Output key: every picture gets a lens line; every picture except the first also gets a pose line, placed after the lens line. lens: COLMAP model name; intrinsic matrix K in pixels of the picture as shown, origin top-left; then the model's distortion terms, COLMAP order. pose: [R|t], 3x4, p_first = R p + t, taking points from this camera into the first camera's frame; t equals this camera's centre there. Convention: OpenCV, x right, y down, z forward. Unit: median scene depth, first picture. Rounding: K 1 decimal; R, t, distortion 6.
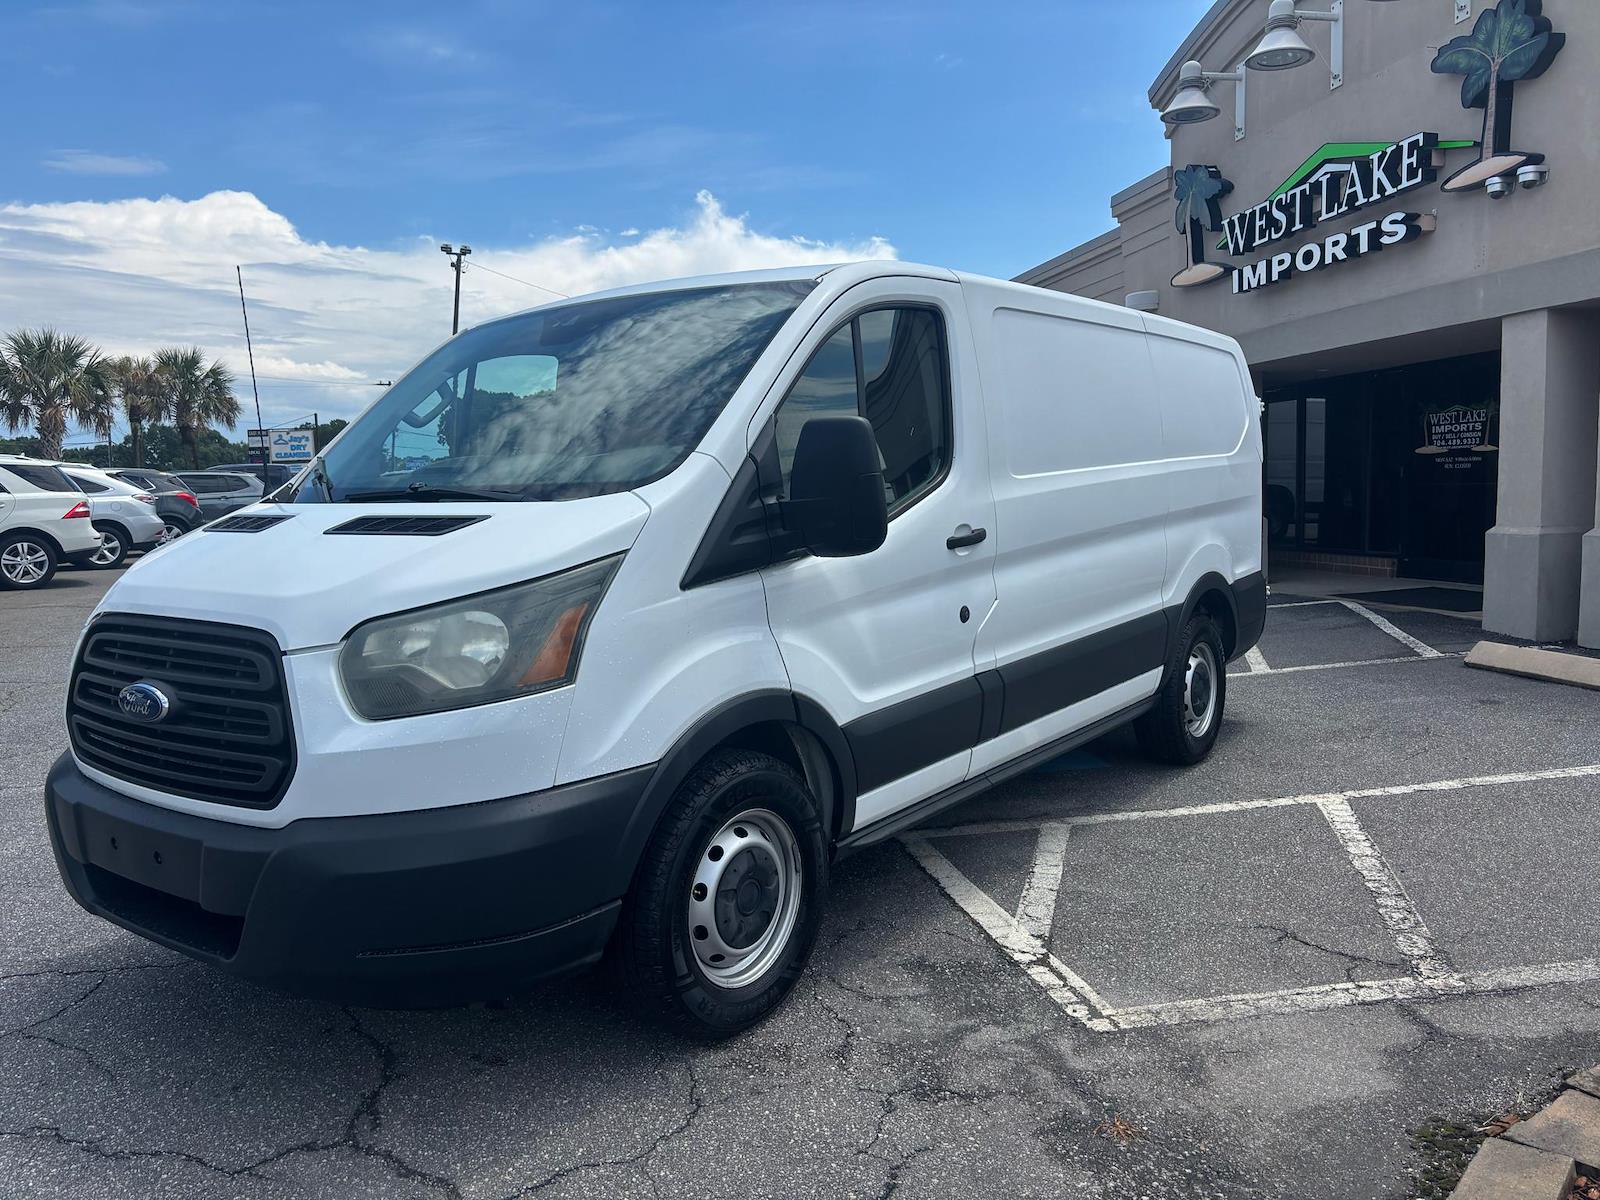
lens RADIAL K [[1214.2, 0, 798.1], [0, 1214.2, 600.5], [0, 0, 1]] dist [0.041174, -0.043082]
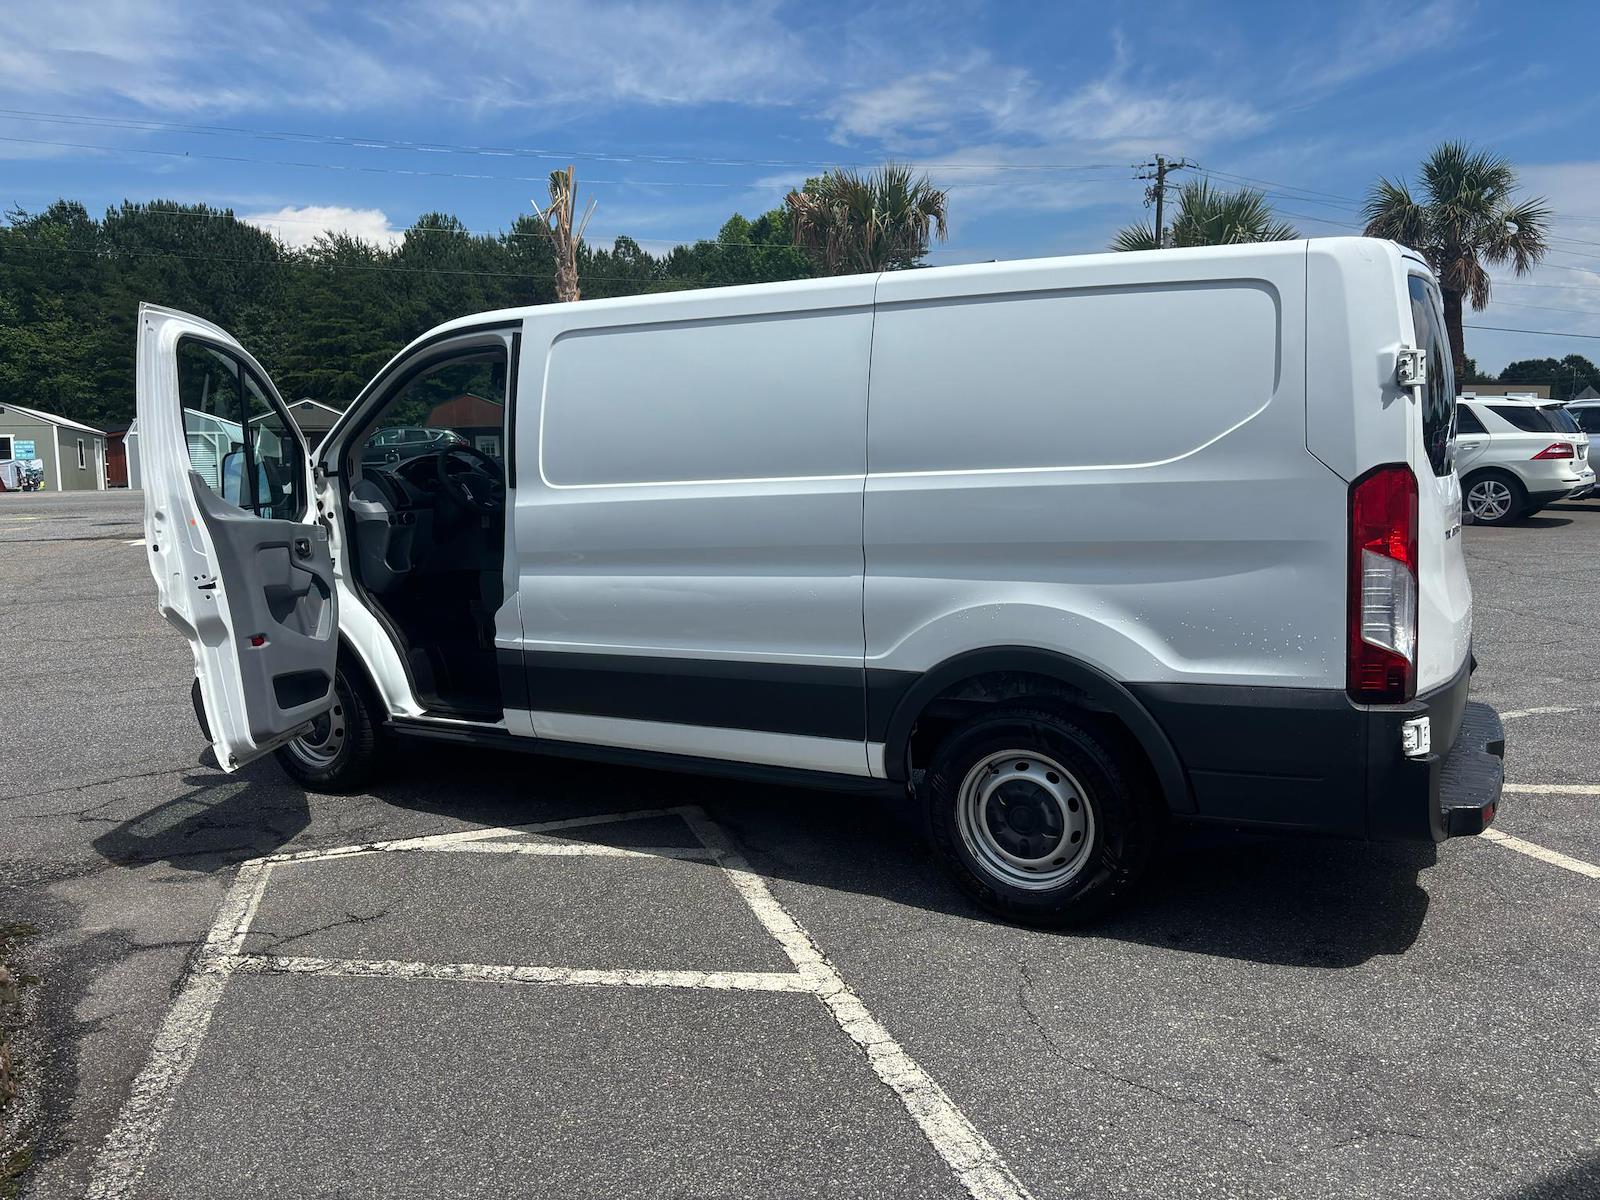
lens RADIAL K [[1214.2, 0, 803.8], [0, 1214.2, 592.8], [0, 0, 1]] dist [0.041174, -0.043082]
pose [[0.125303, 0.148395, -0.980958, 1.255442], [-0.087036, 0.986583, 0.138129, -0.172203], [0.988293, 0.068071, 0.136538, 1.035430]]
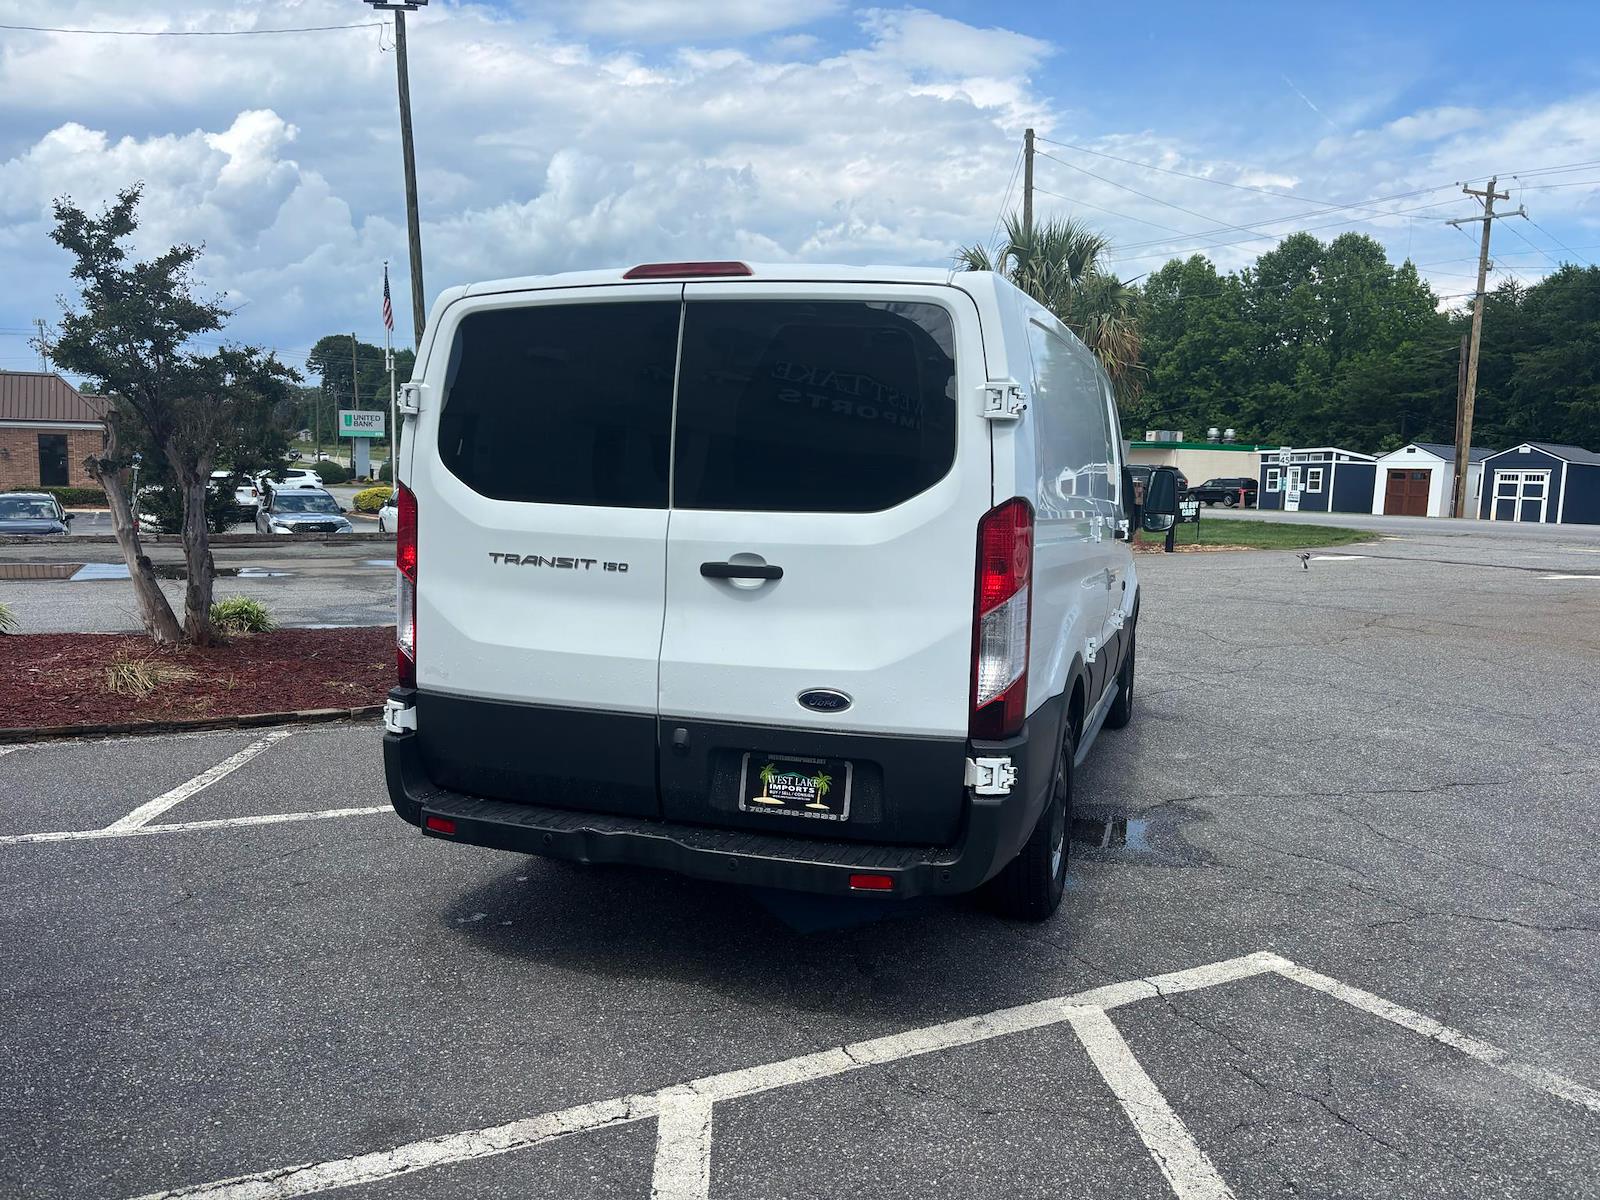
lens RADIAL K [[1214.2, 0, 812.8], [0, 1214.2, 603.9], [0, 0, 1]] dist [0.041174, -0.043082]
pose [[-0.947104, 0.039497, -0.318486, 0.567859], [-0.031137, 0.976407, 0.213684, -0.286005], [0.319412, 0.212297, -0.923529, 2.400549]]
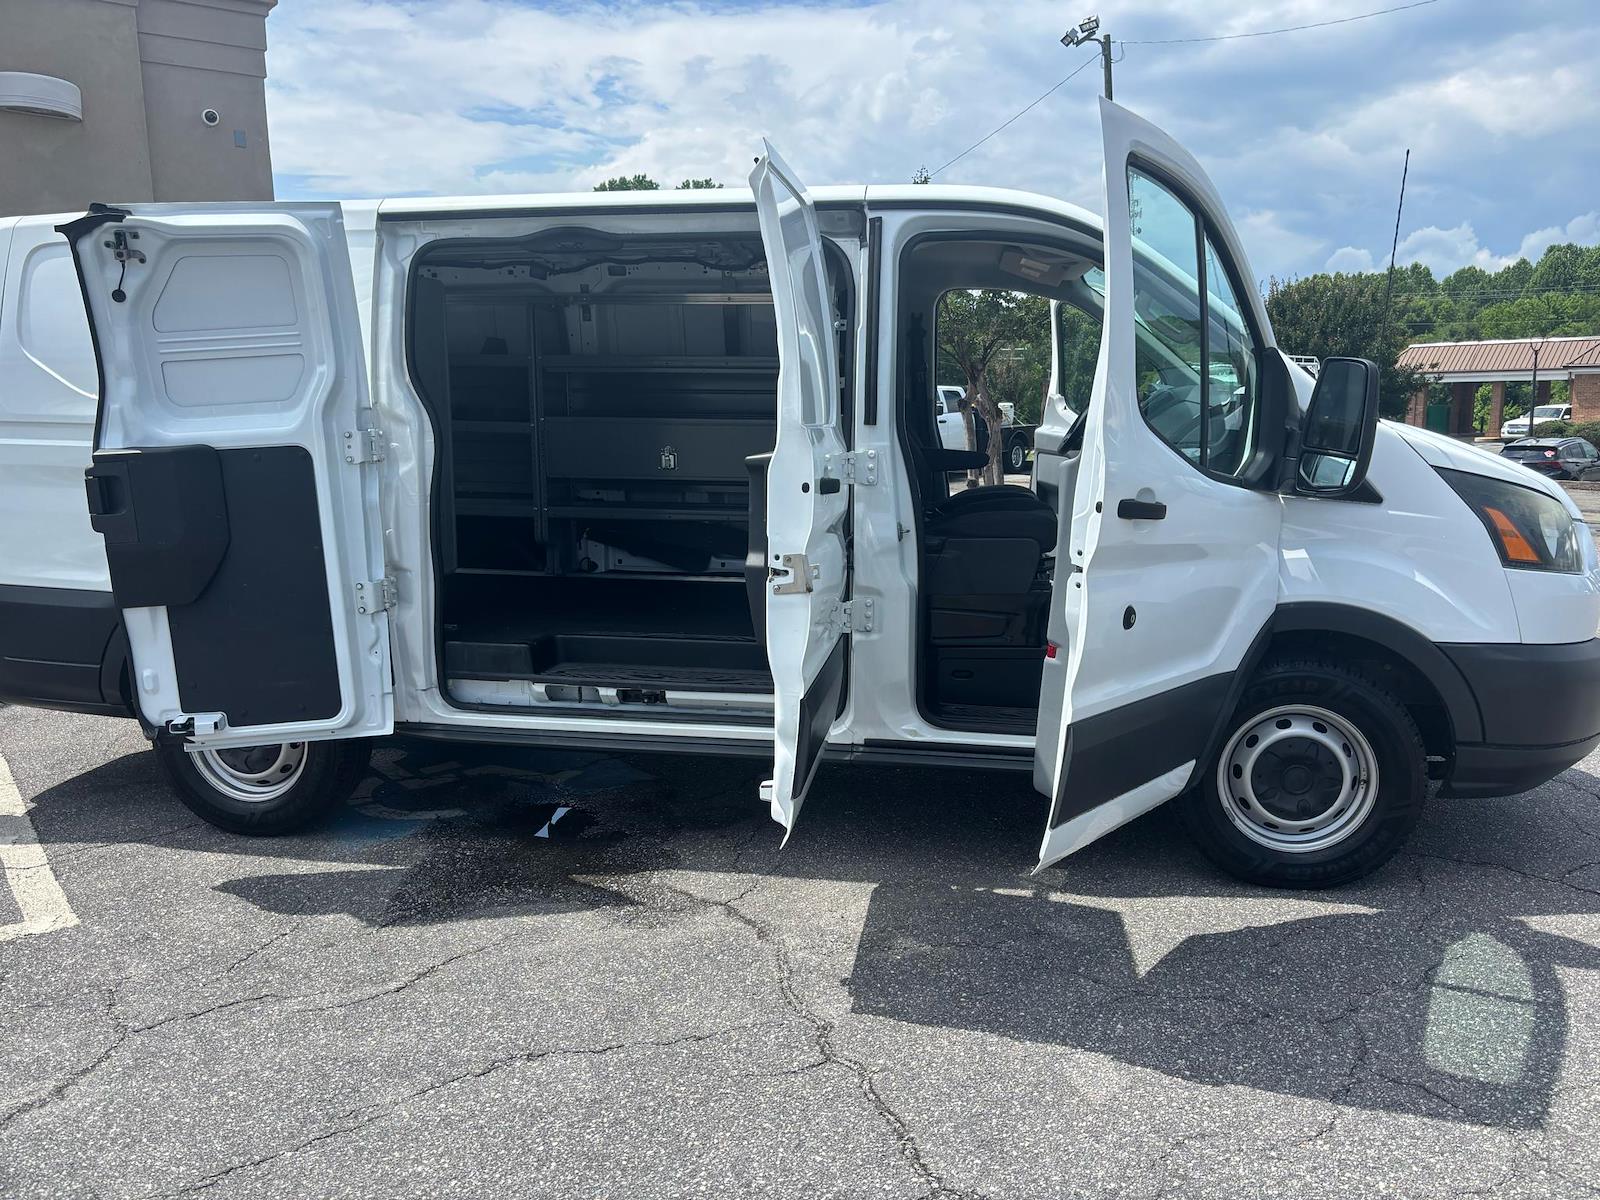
lens RADIAL K [[1214.2, 0, 801.9], [0, 1214.2, 601.4], [0, 0, 1]] dist [0.041174, -0.043082]
pose [[-0.468338, -0.114067, 0.876156, -0.936573], [0.108867, 0.976625, 0.185340, -0.149962], [-0.876817, 0.182187, -0.444972, 1.621877]]
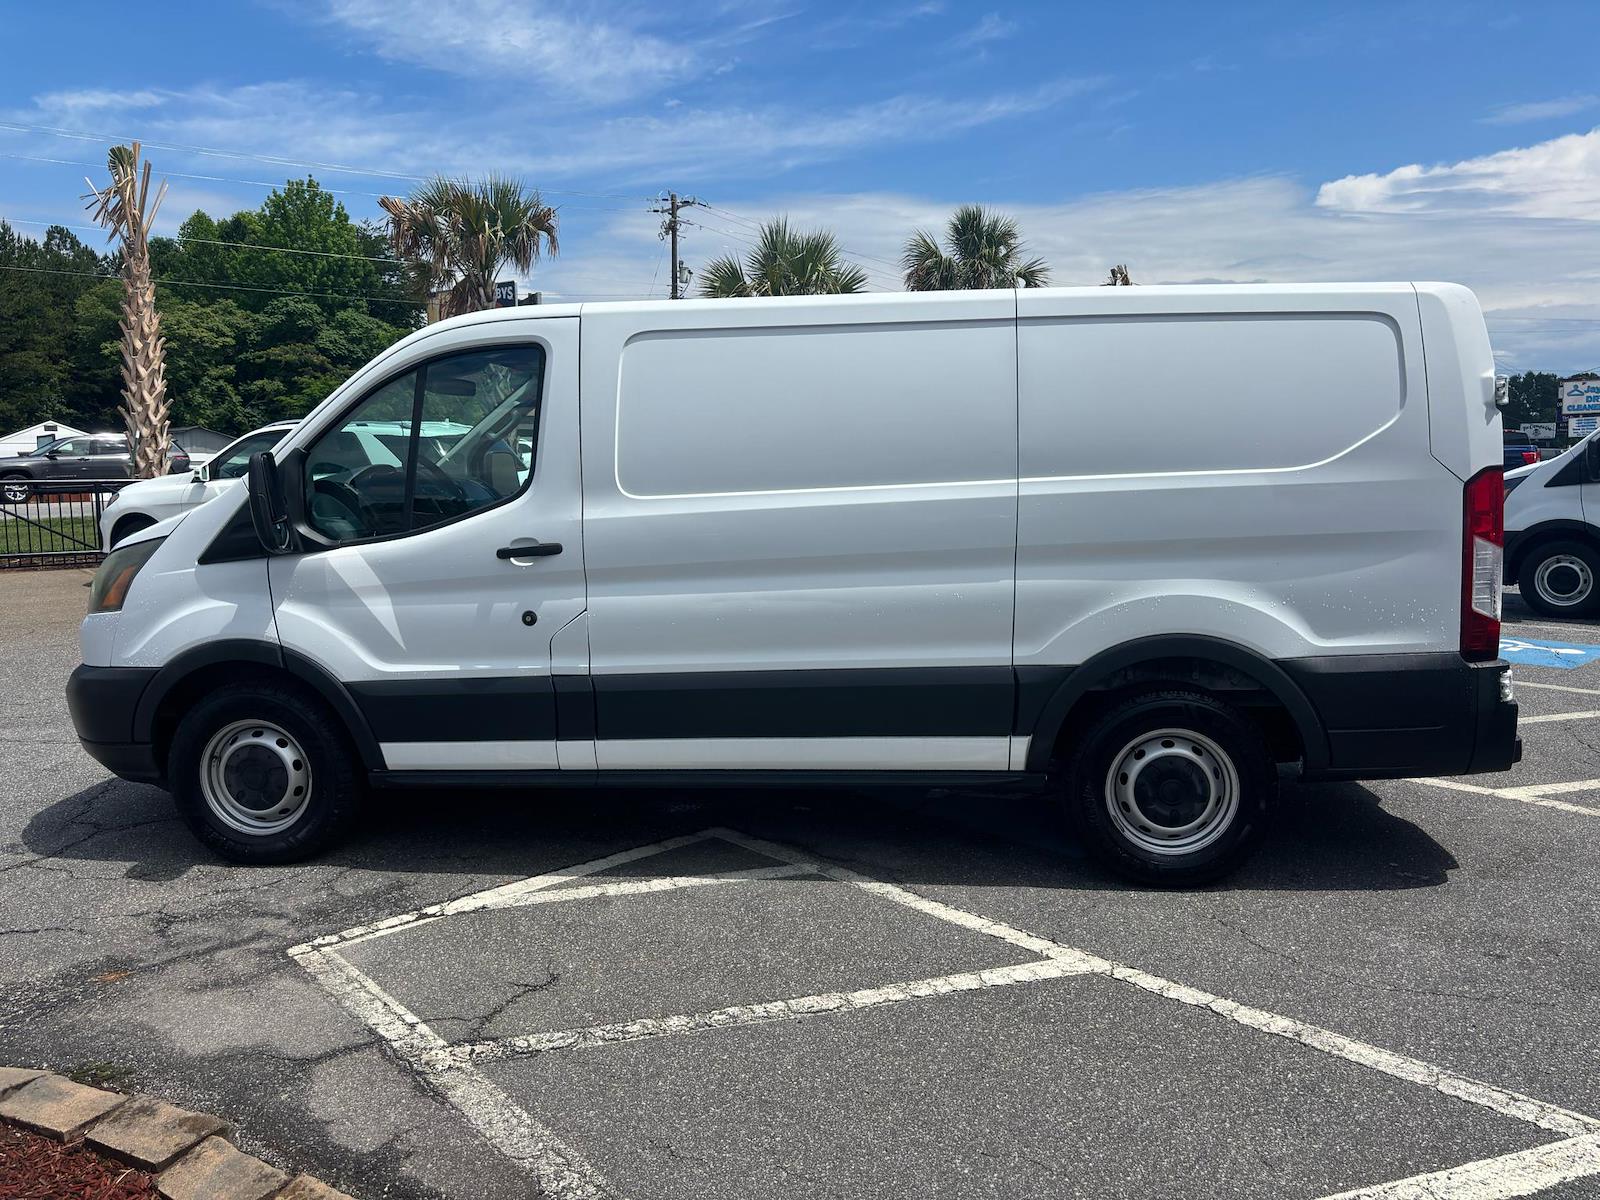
lens RADIAL K [[1214.2, 0, 791.4], [0, 1214.2, 593.3], [0, 0, 1]] dist [0.041174, -0.043082]
pose [[0.507554, 0.117482, -0.853573, 1.091470], [-0.088401, 0.992533, 0.084042, -0.114288], [0.857073, 0.032801, 0.514149, 0.561779]]
